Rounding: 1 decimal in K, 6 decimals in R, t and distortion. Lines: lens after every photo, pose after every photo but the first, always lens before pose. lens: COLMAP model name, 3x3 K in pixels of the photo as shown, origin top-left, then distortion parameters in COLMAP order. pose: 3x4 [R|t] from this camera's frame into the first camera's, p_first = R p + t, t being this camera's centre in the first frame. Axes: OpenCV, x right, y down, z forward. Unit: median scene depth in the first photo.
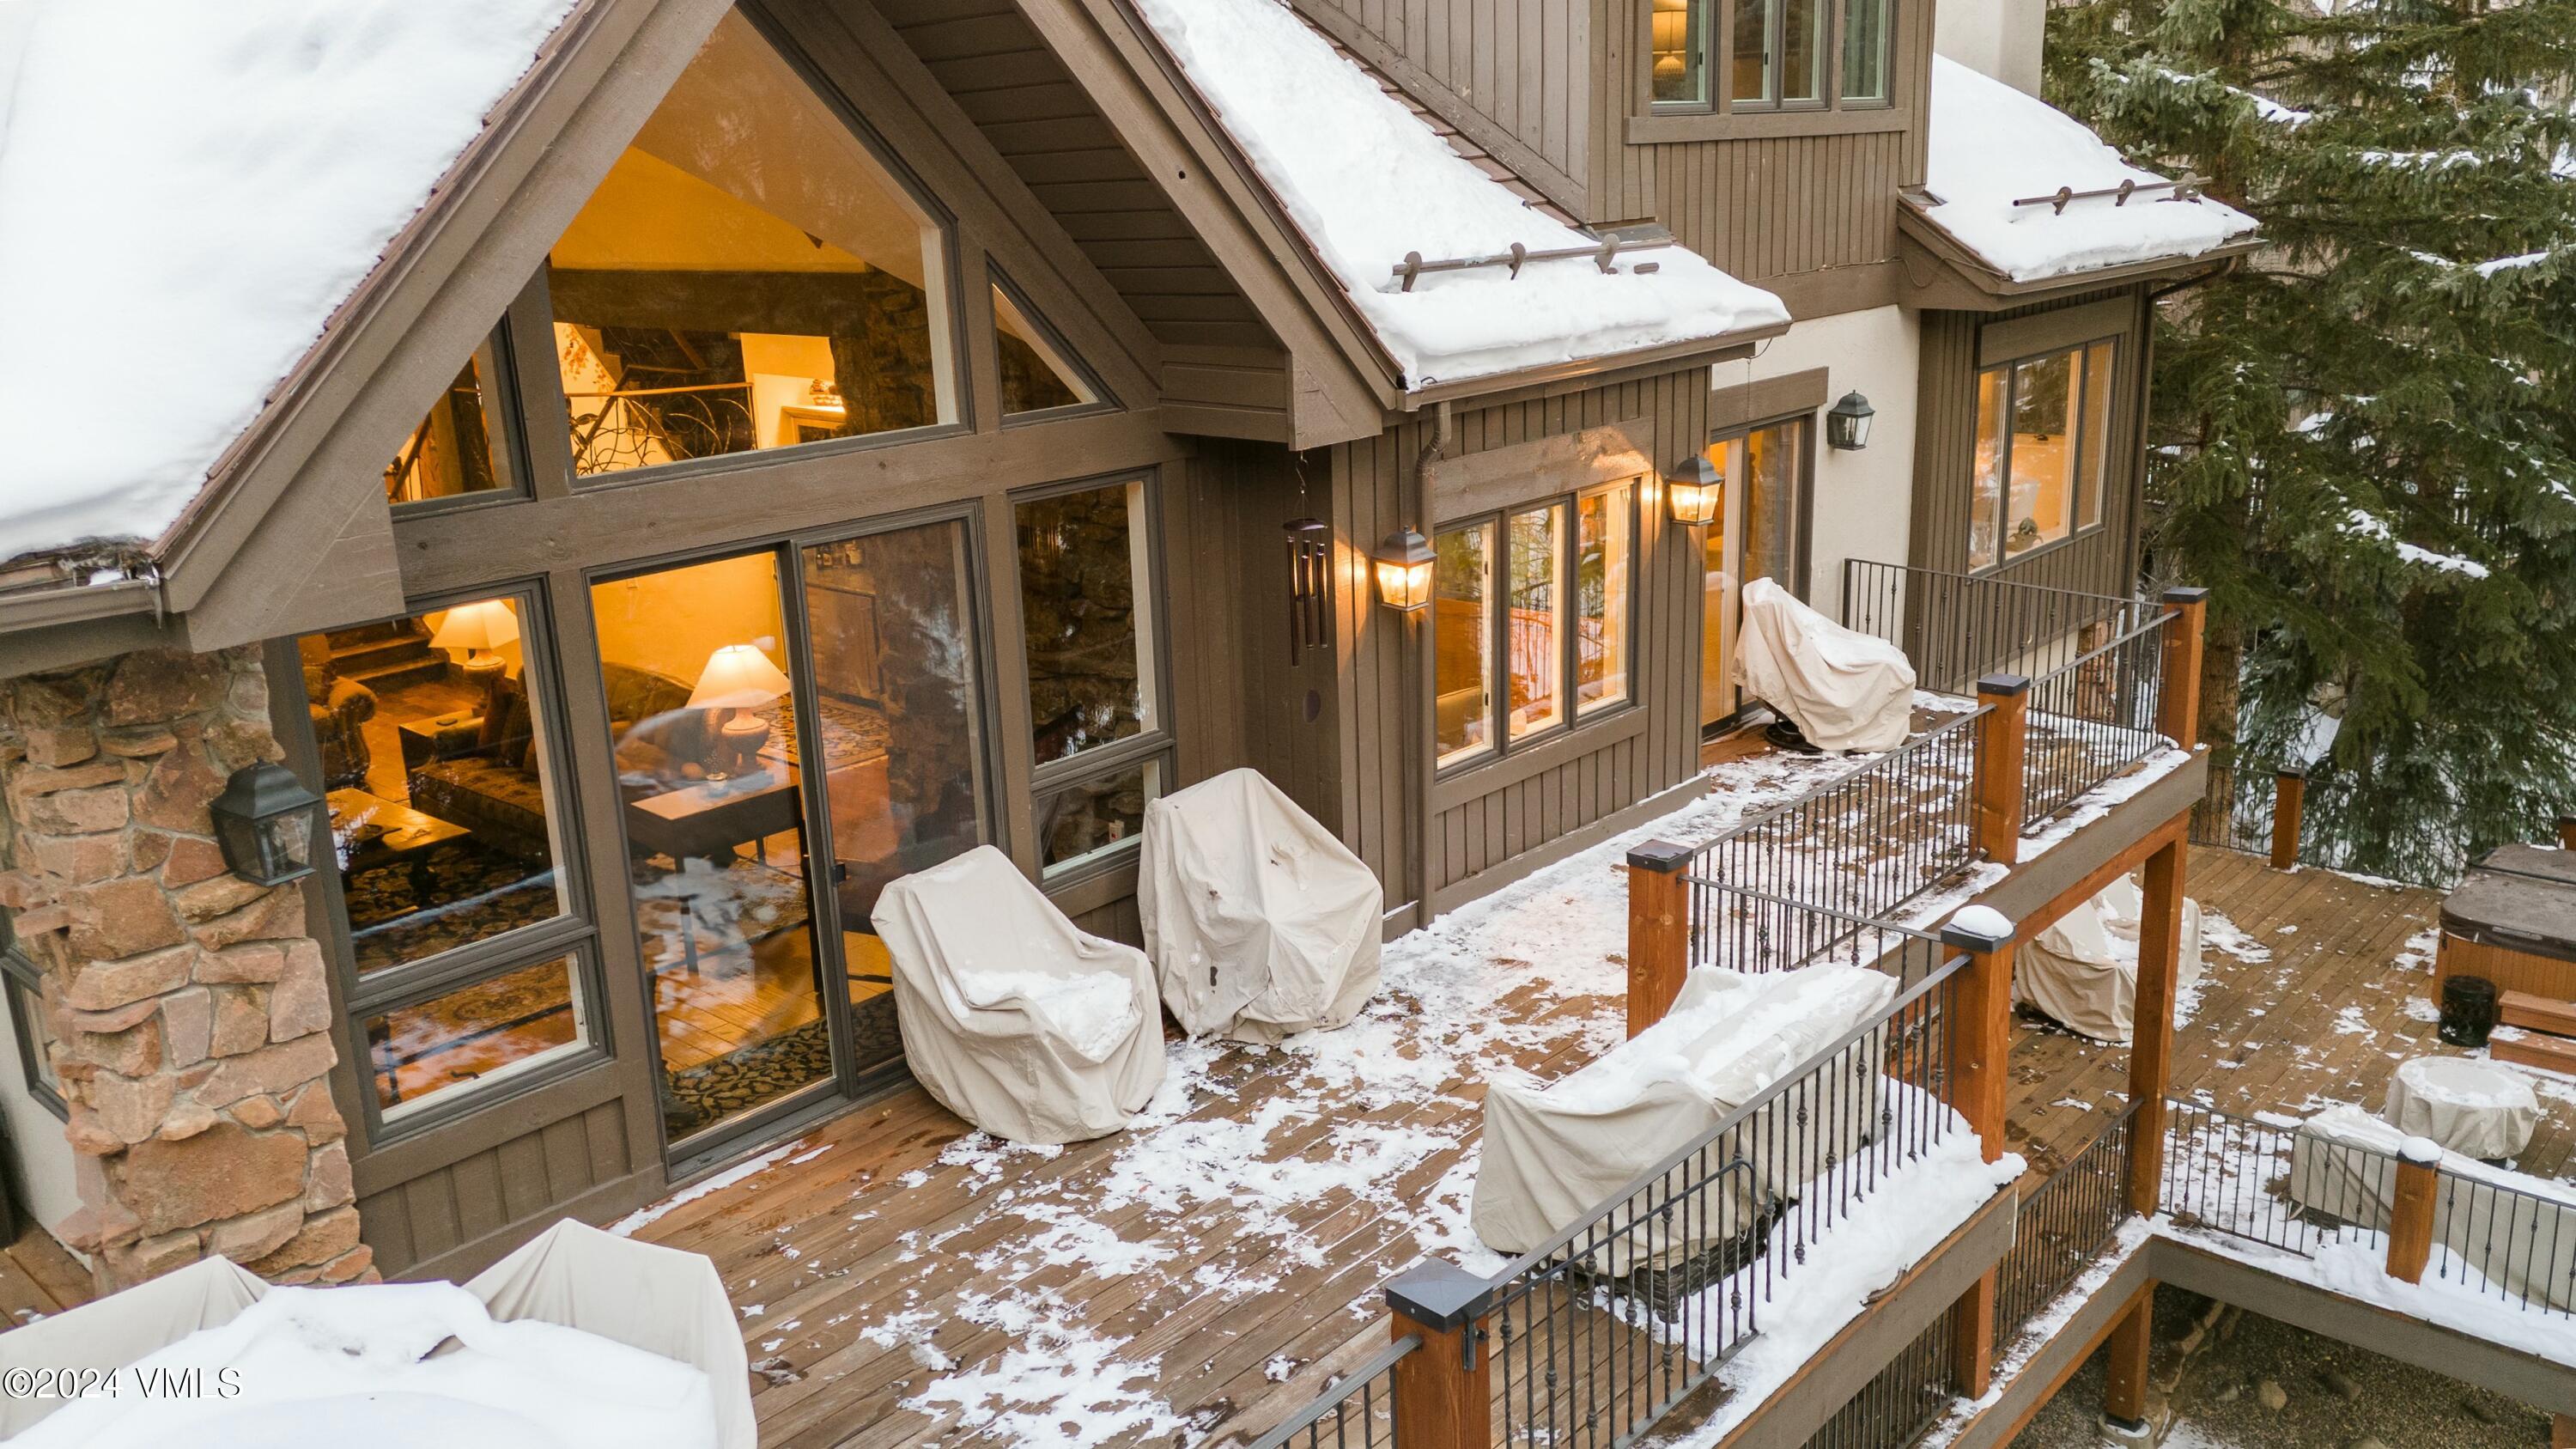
lens RADIAL K [[1996.2, 0, 1288.0], [0, 1996.2, 724.5], [0, 0, 1]] dist [-0.415705, -0.000707]
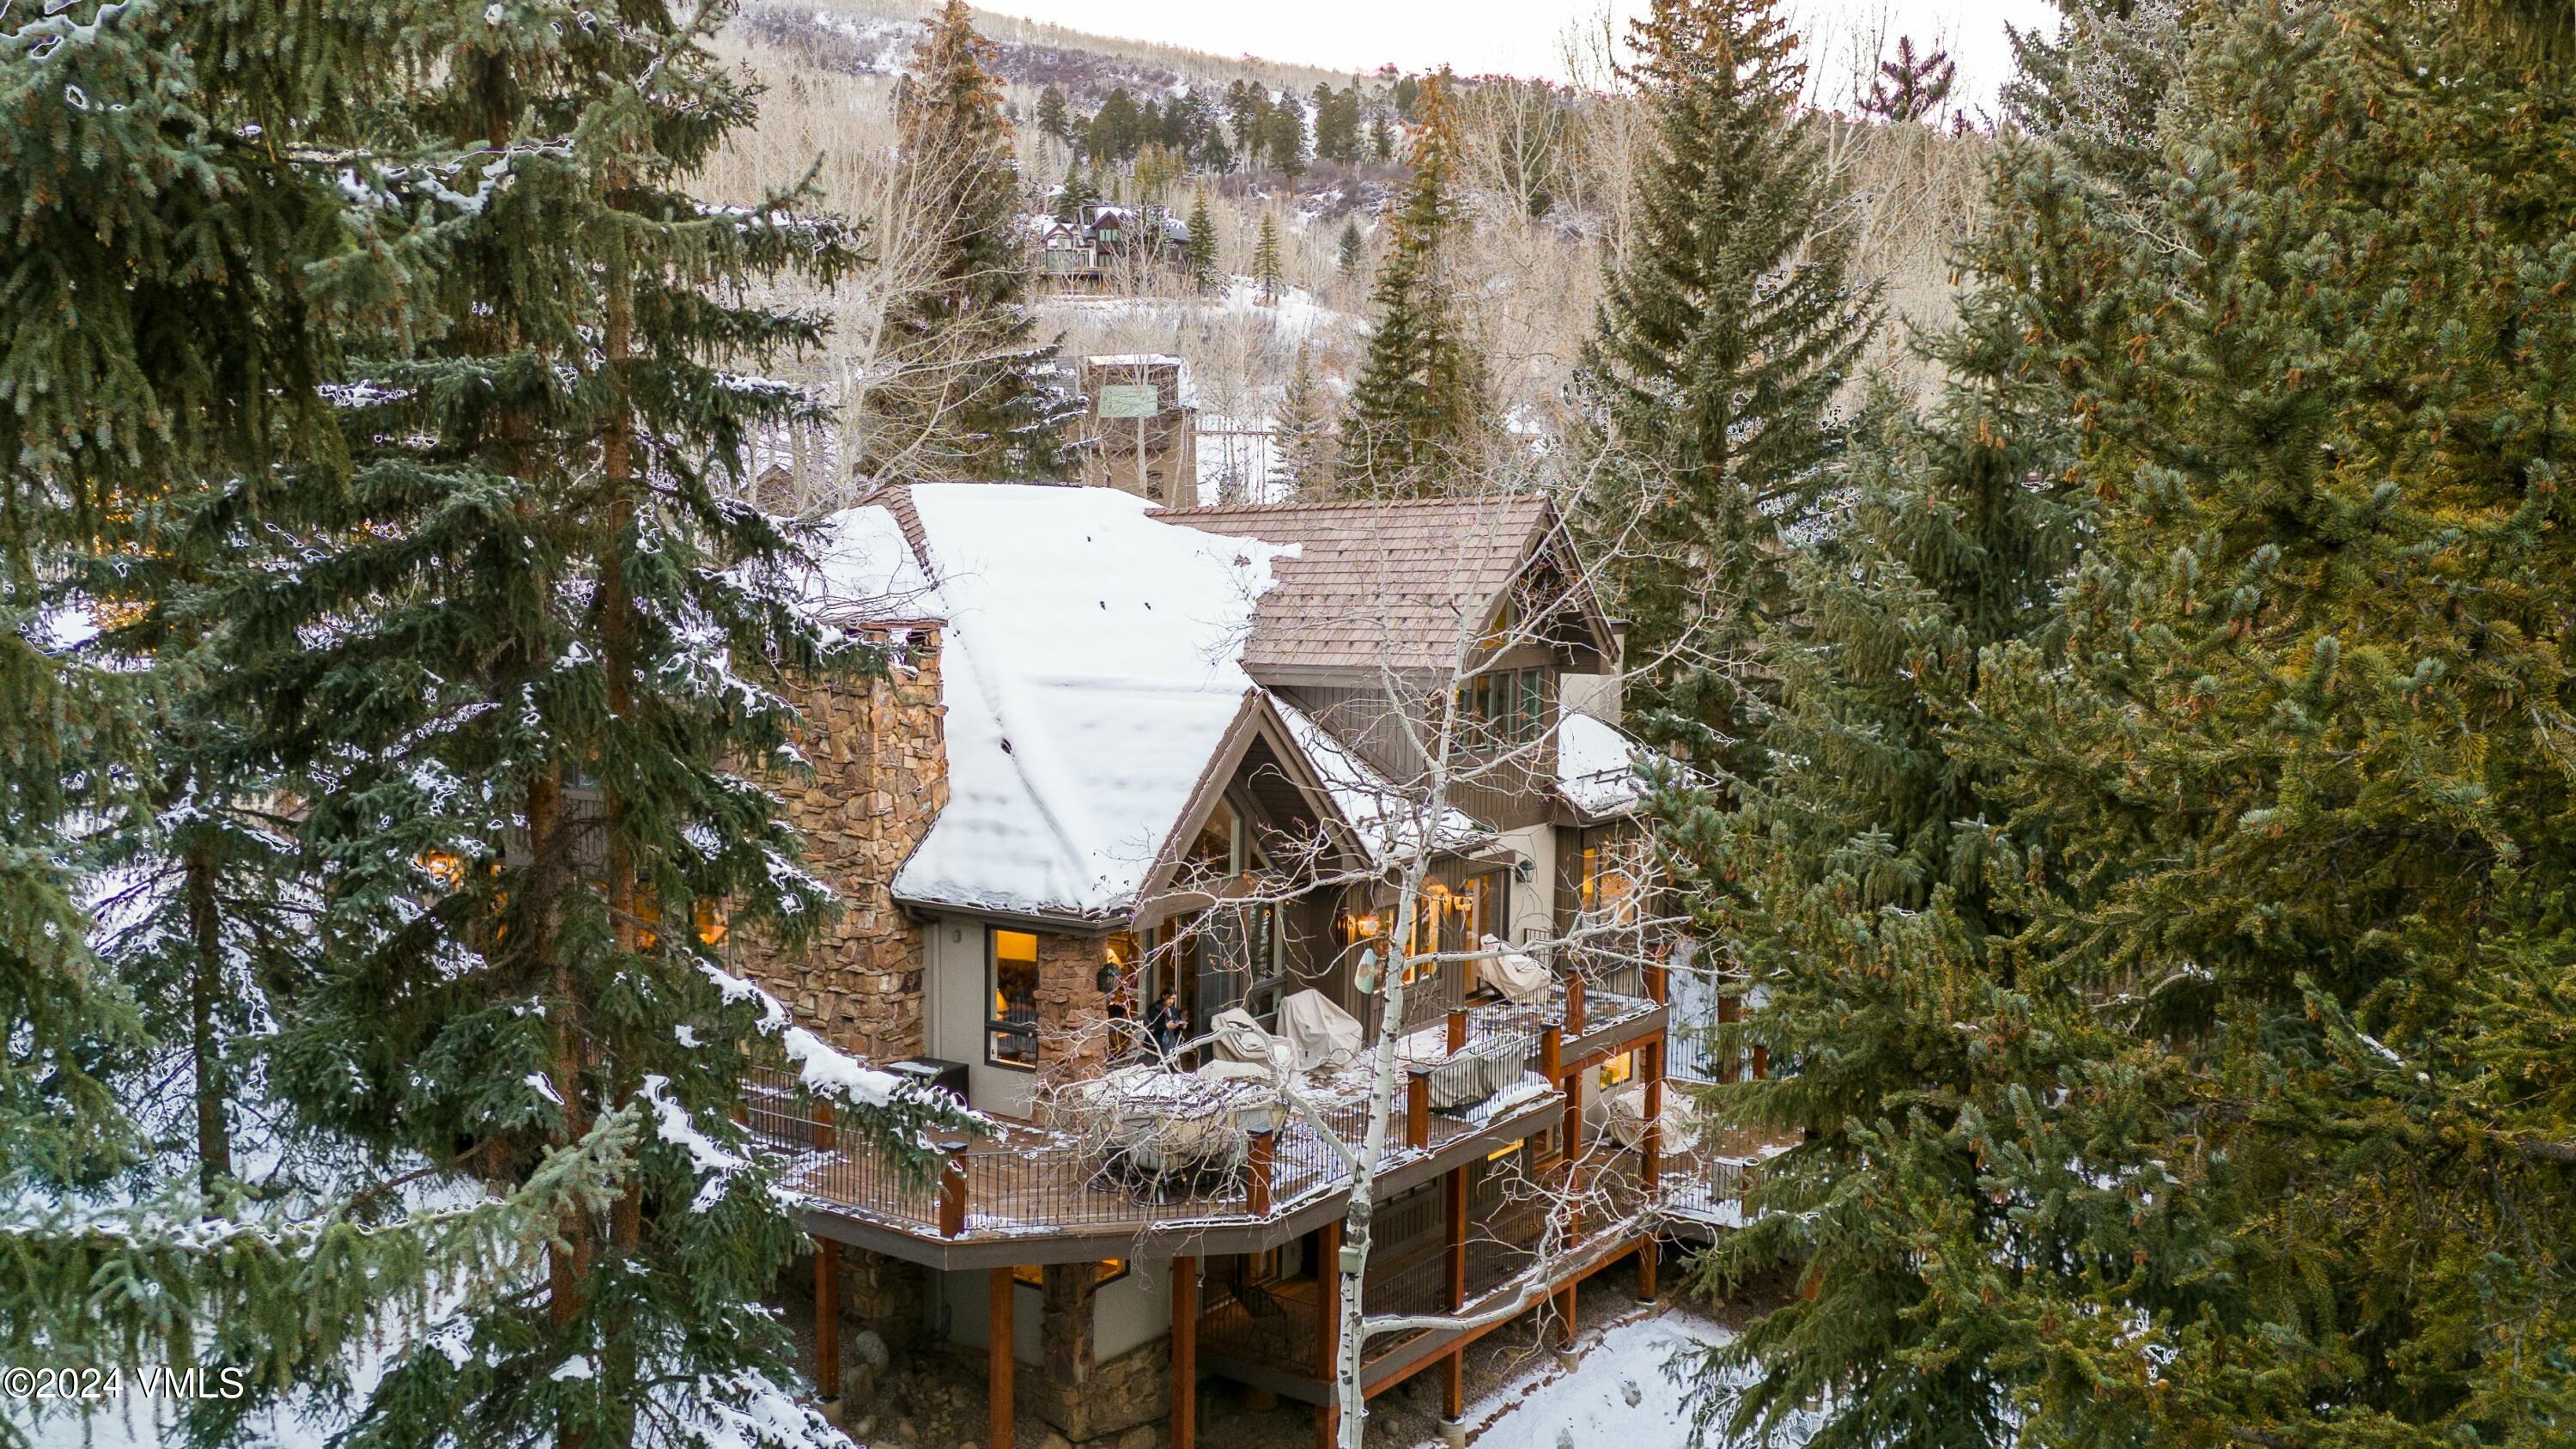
lens RADIAL K [[1996.2, 0, 1288.0], [0, 1996.2, 724.5], [0, 0, 1]] dist [-0.415705, -0.000707]
pose [[0.991762, 0.027814, 0.125036, -0.365972], [0.000450, 0.975378, -0.220541, 0.240187], [-0.128091, 0.218781, 0.967330, -1.614237]]
